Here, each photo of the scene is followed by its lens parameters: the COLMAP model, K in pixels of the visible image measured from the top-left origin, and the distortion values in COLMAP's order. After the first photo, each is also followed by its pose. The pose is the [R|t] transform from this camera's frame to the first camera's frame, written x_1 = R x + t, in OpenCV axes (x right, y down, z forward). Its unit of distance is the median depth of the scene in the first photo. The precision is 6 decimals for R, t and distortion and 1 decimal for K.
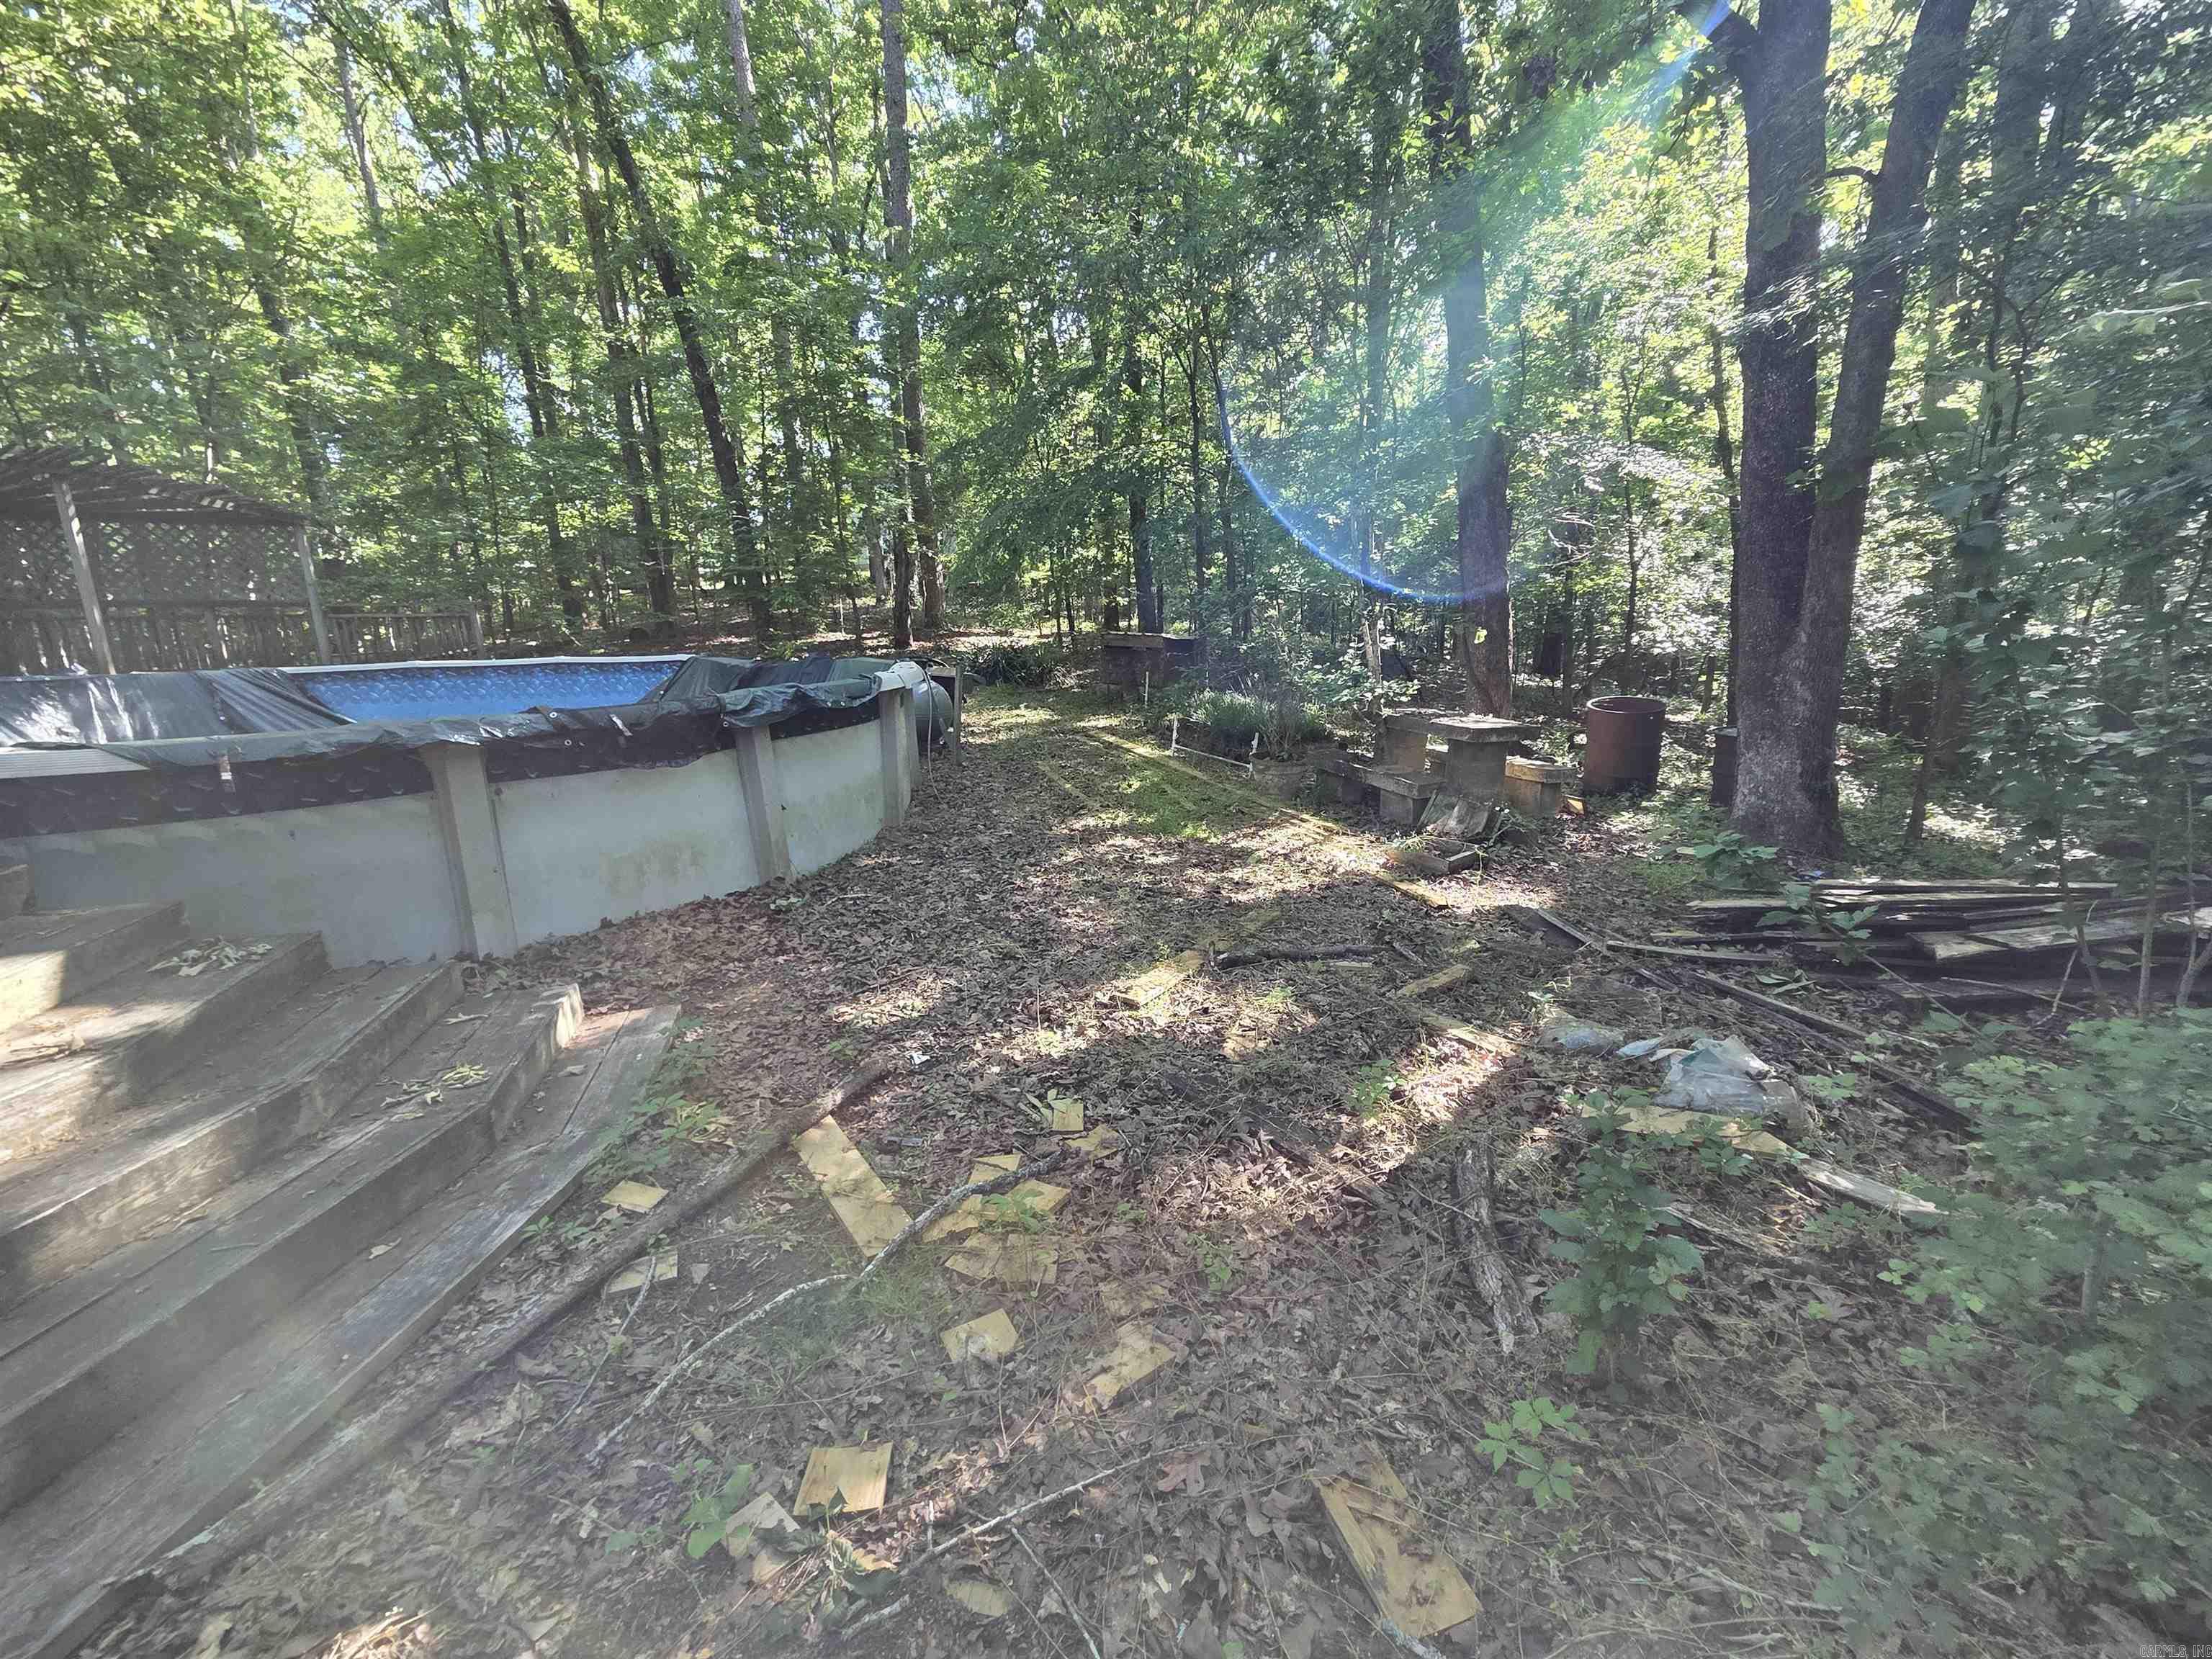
lens RADIAL K [[913.7, 0, 1111.8], [0, 913.7, 818.5], [0, 0, 1]] dist [0.004027, -0.000694]
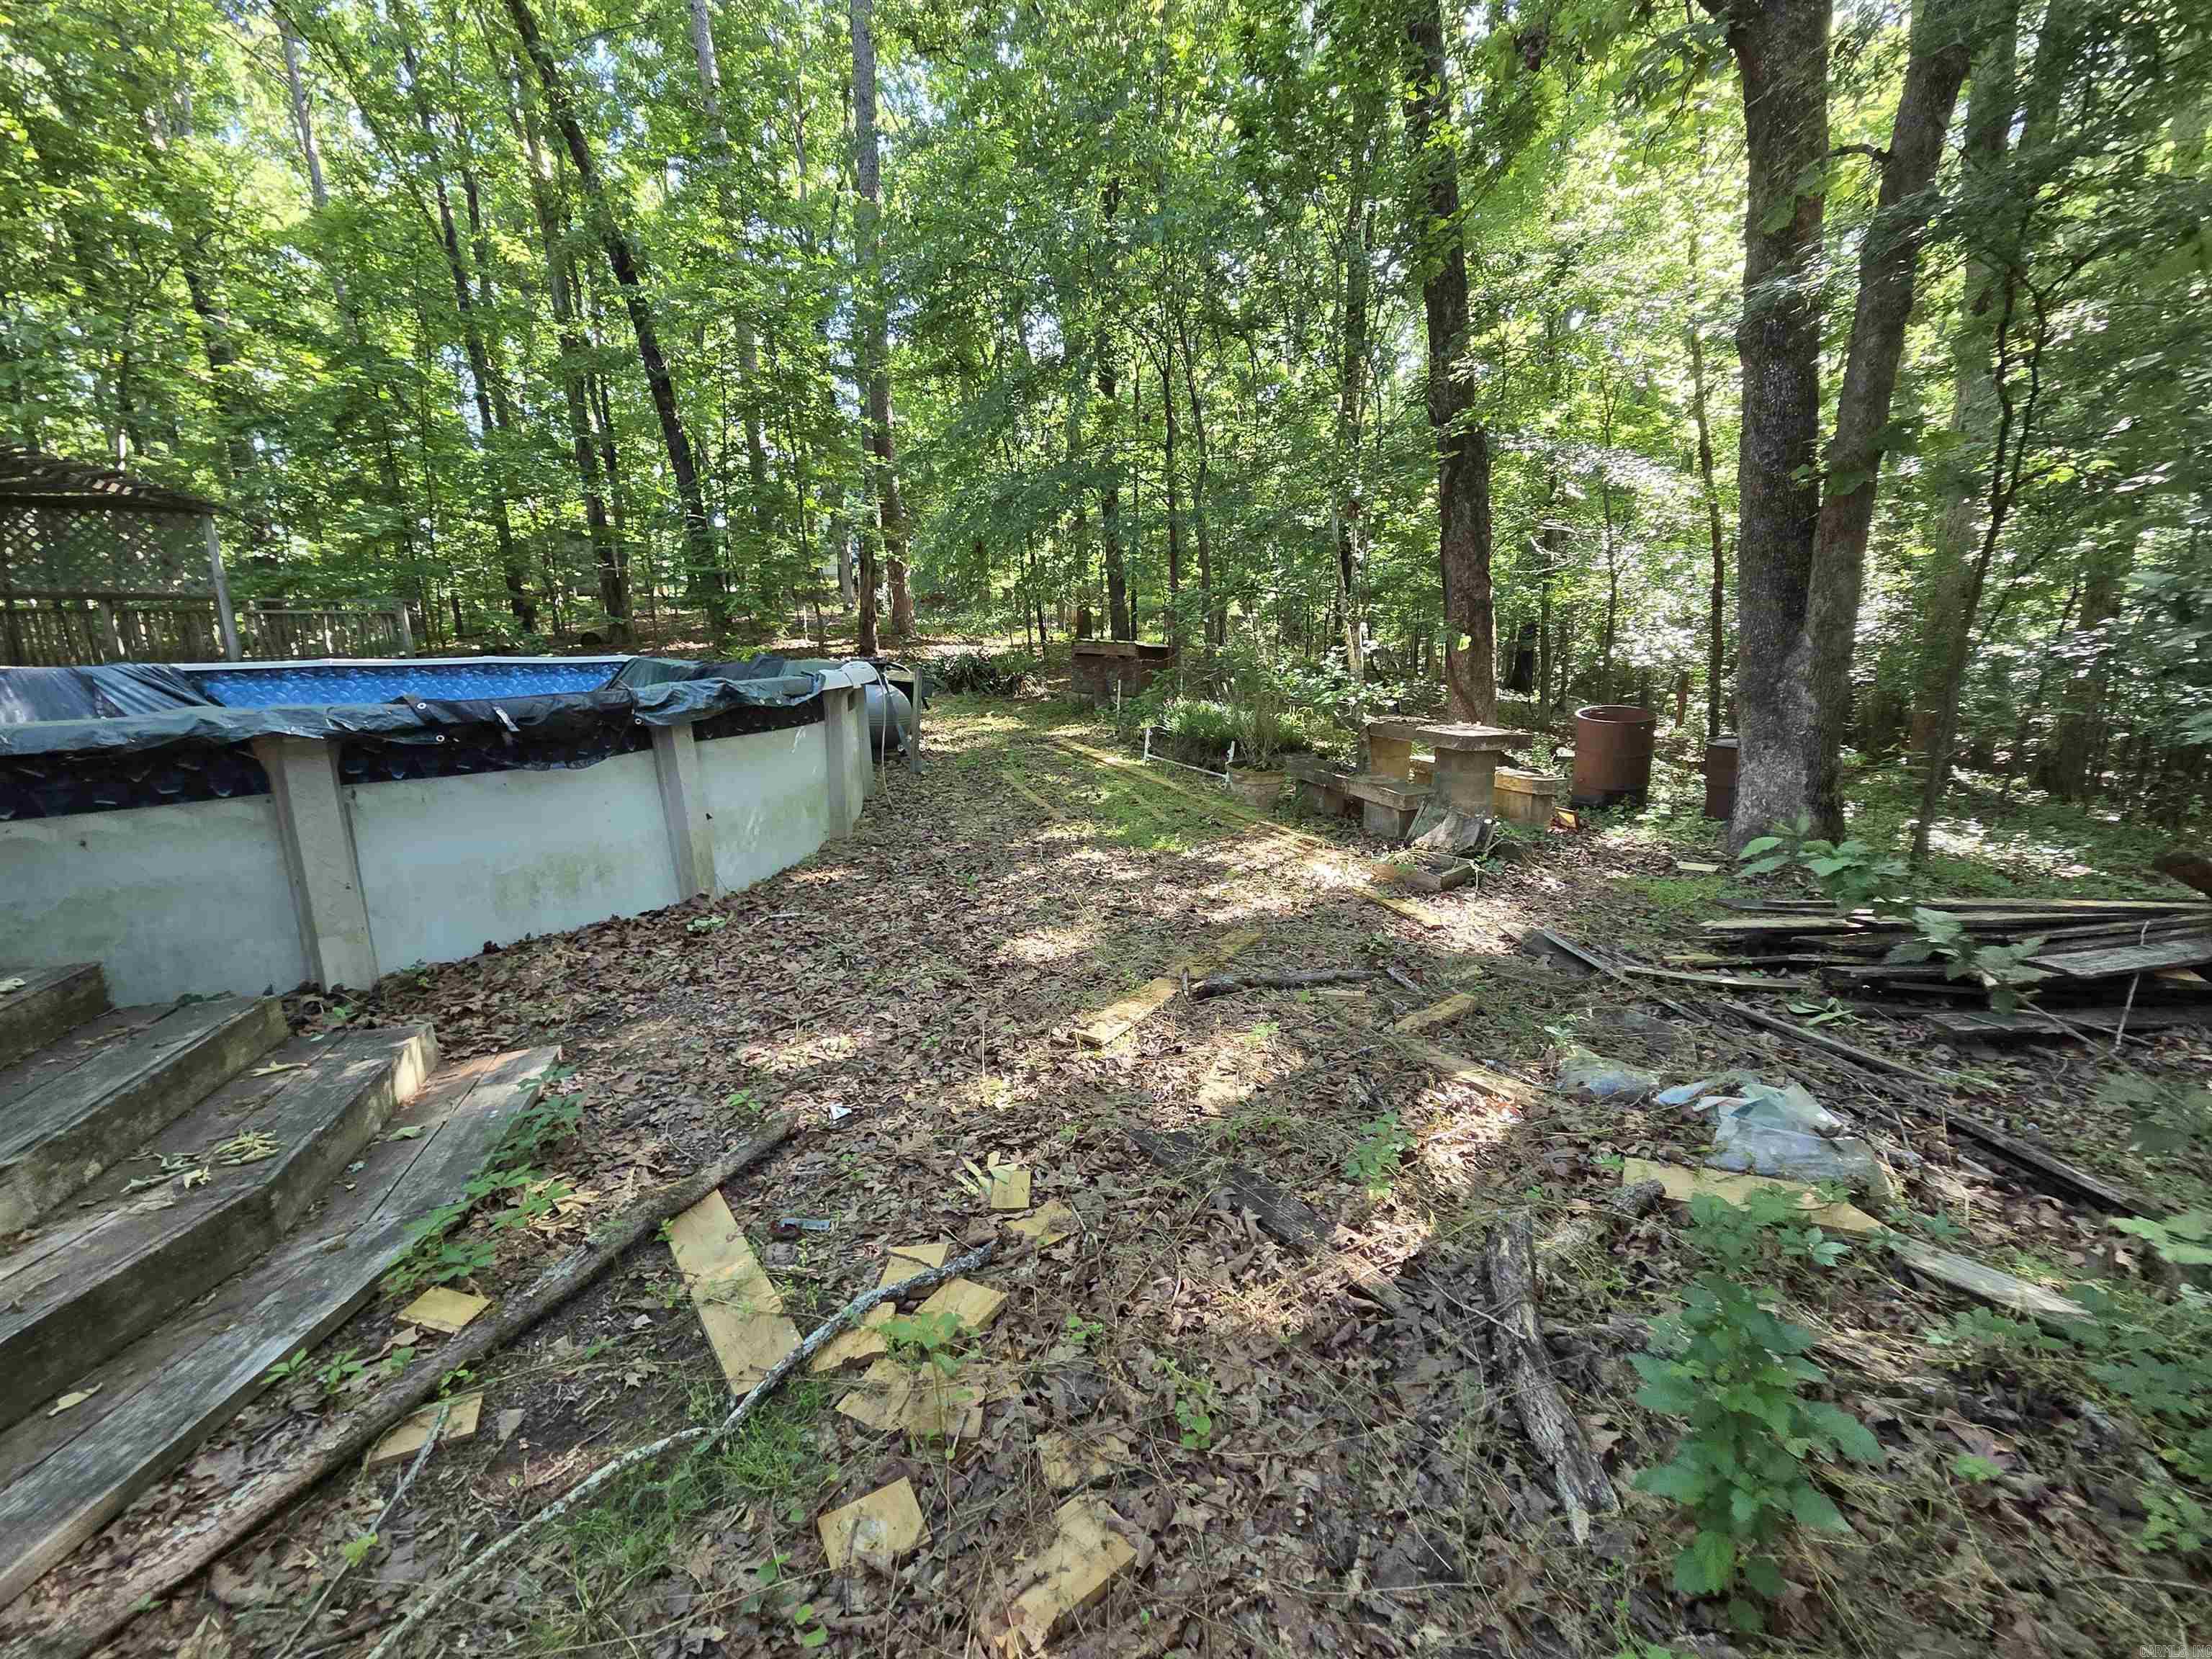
lens RADIAL K [[913.7, 0, 1111.3], [0, 913.7, 817.2], [0, 0, 1]] dist [0.004027, -0.000694]
pose [[0.999611, 0.003122, 0.027732, 0.012776], [-0.002638, 0.999844, -0.017452, 0.004476], [-0.027783, 0.017372, 0.999463, 0.118774]]
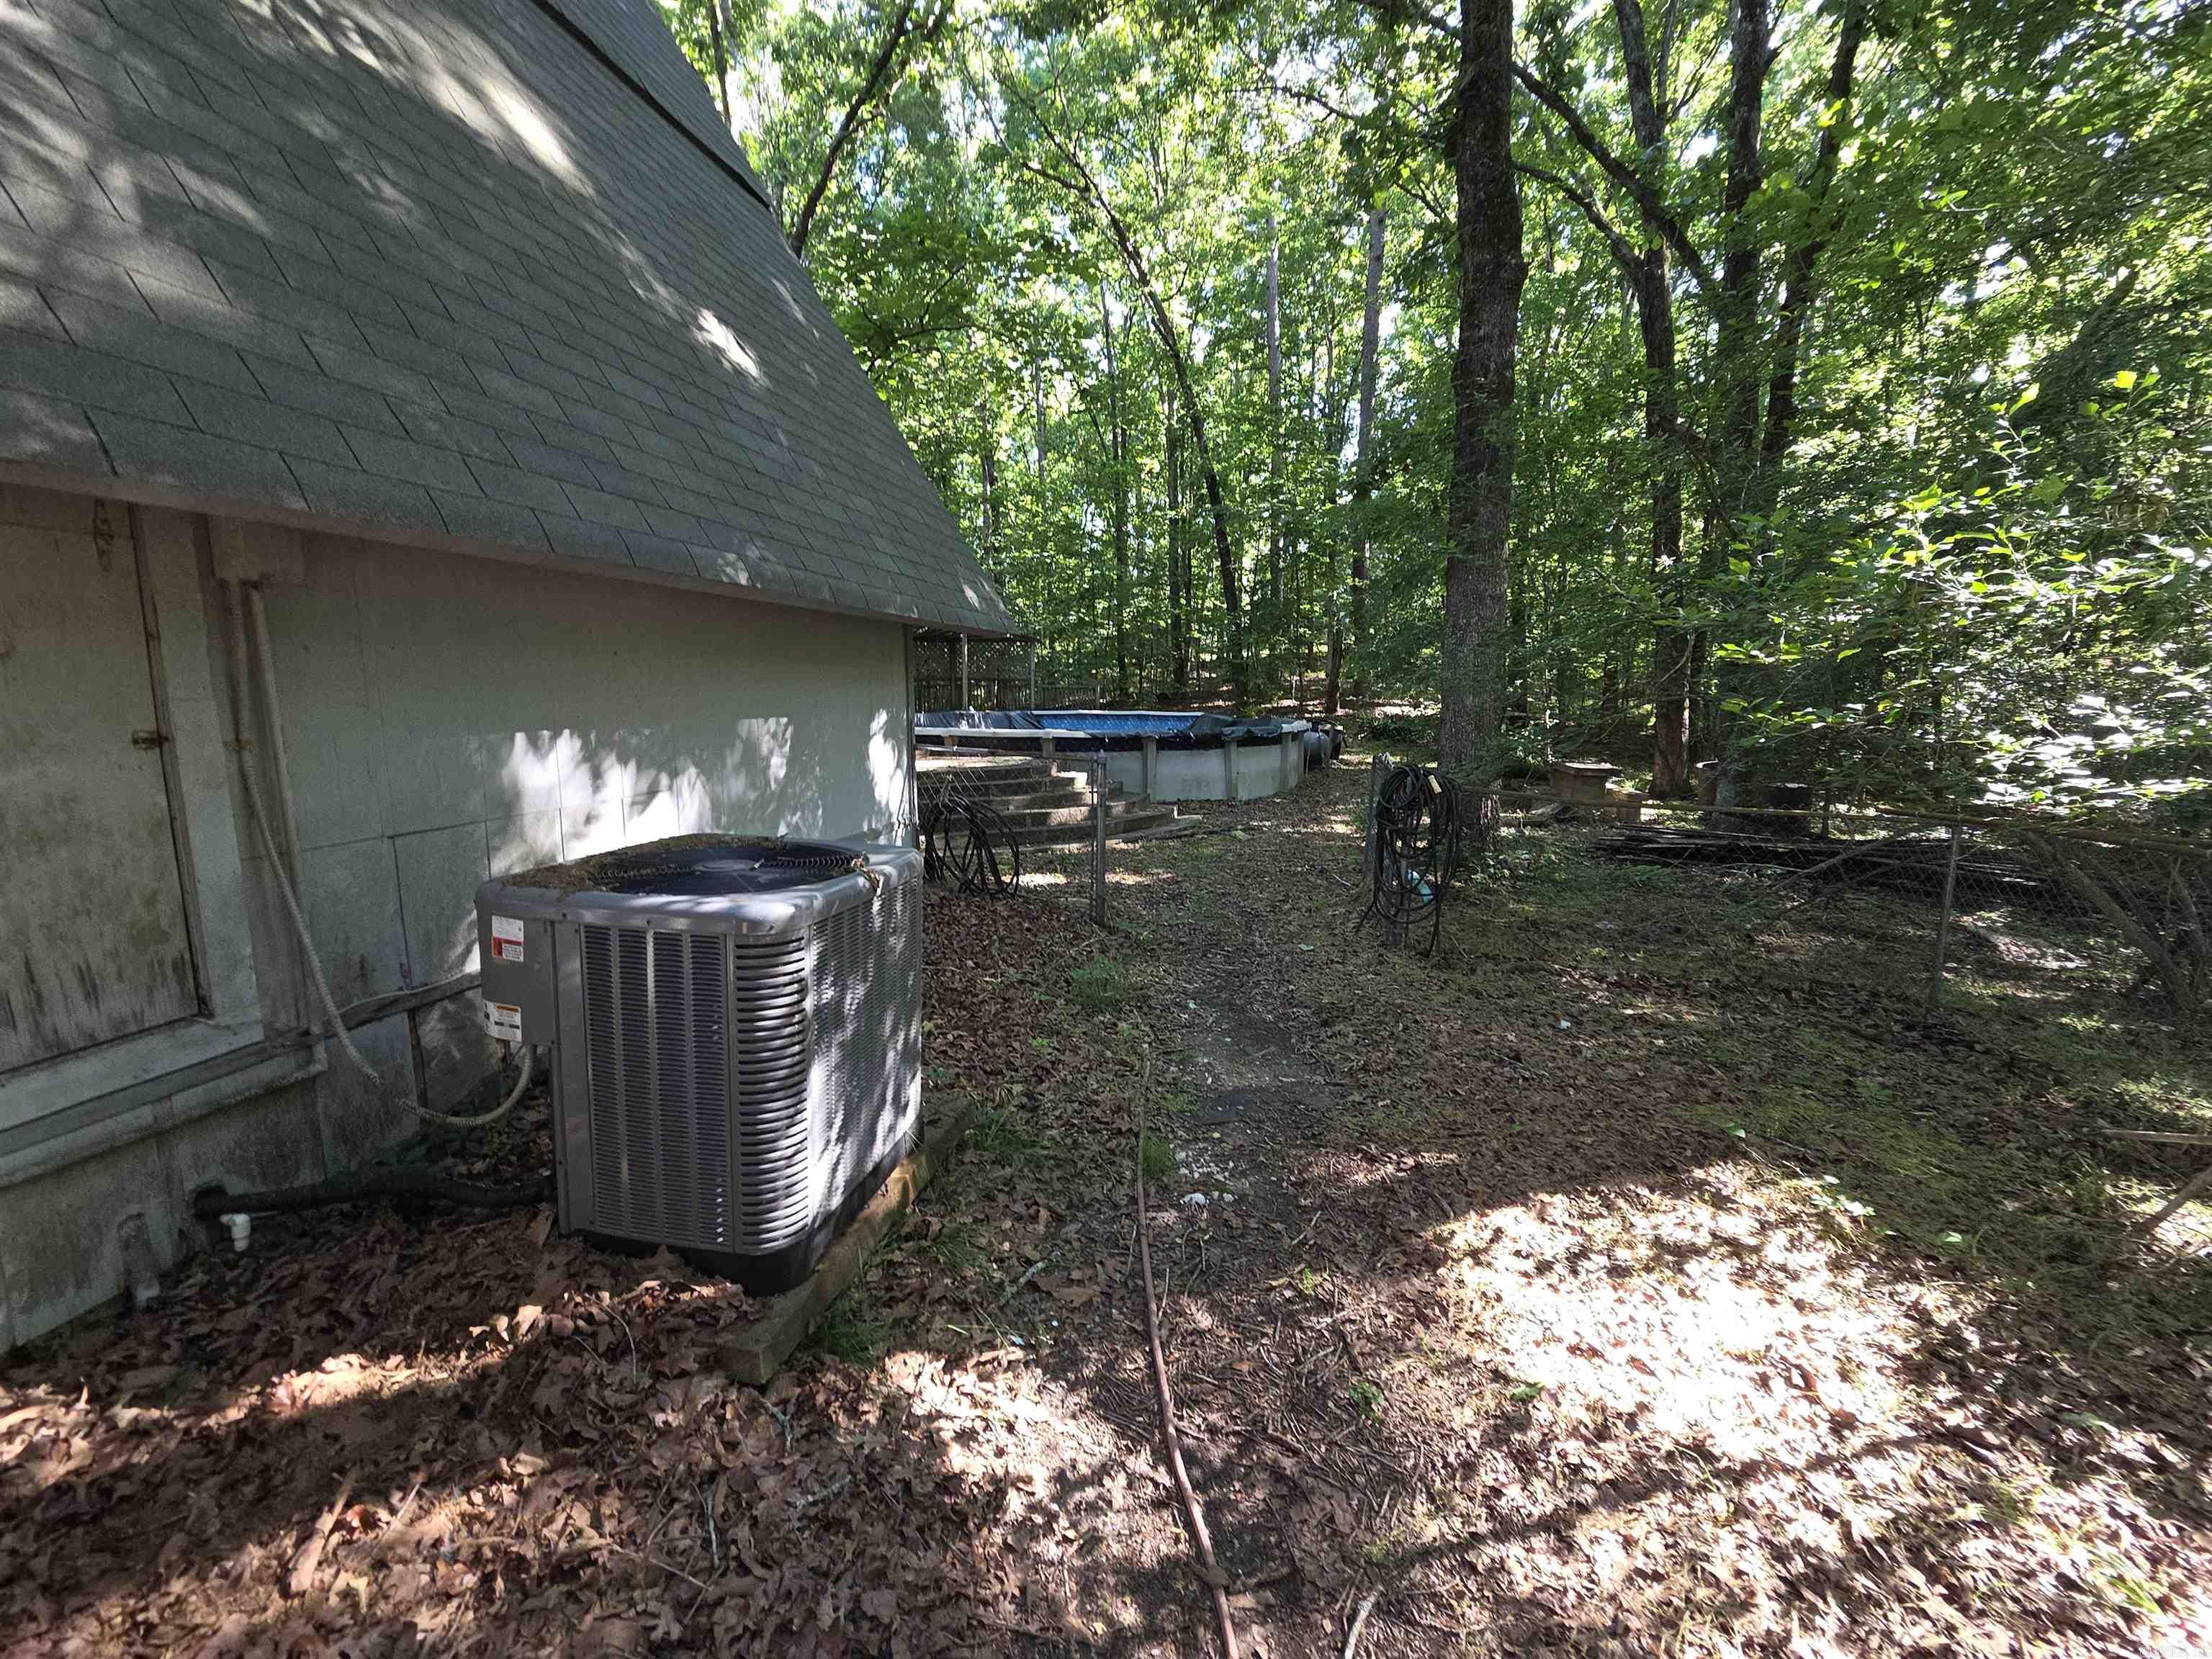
lens RADIAL K [[913.7, 0, 1100.1], [0, 913.7, 832.0], [0, 0, 1]] dist [0.004027, -0.000694]
pose [[0.872506, 0.102180, -0.477800, 0.677929], [-0.127037, 0.991698, -0.019902, 0.307334], [0.471800, 0.078063, 0.878243, -1.756486]]
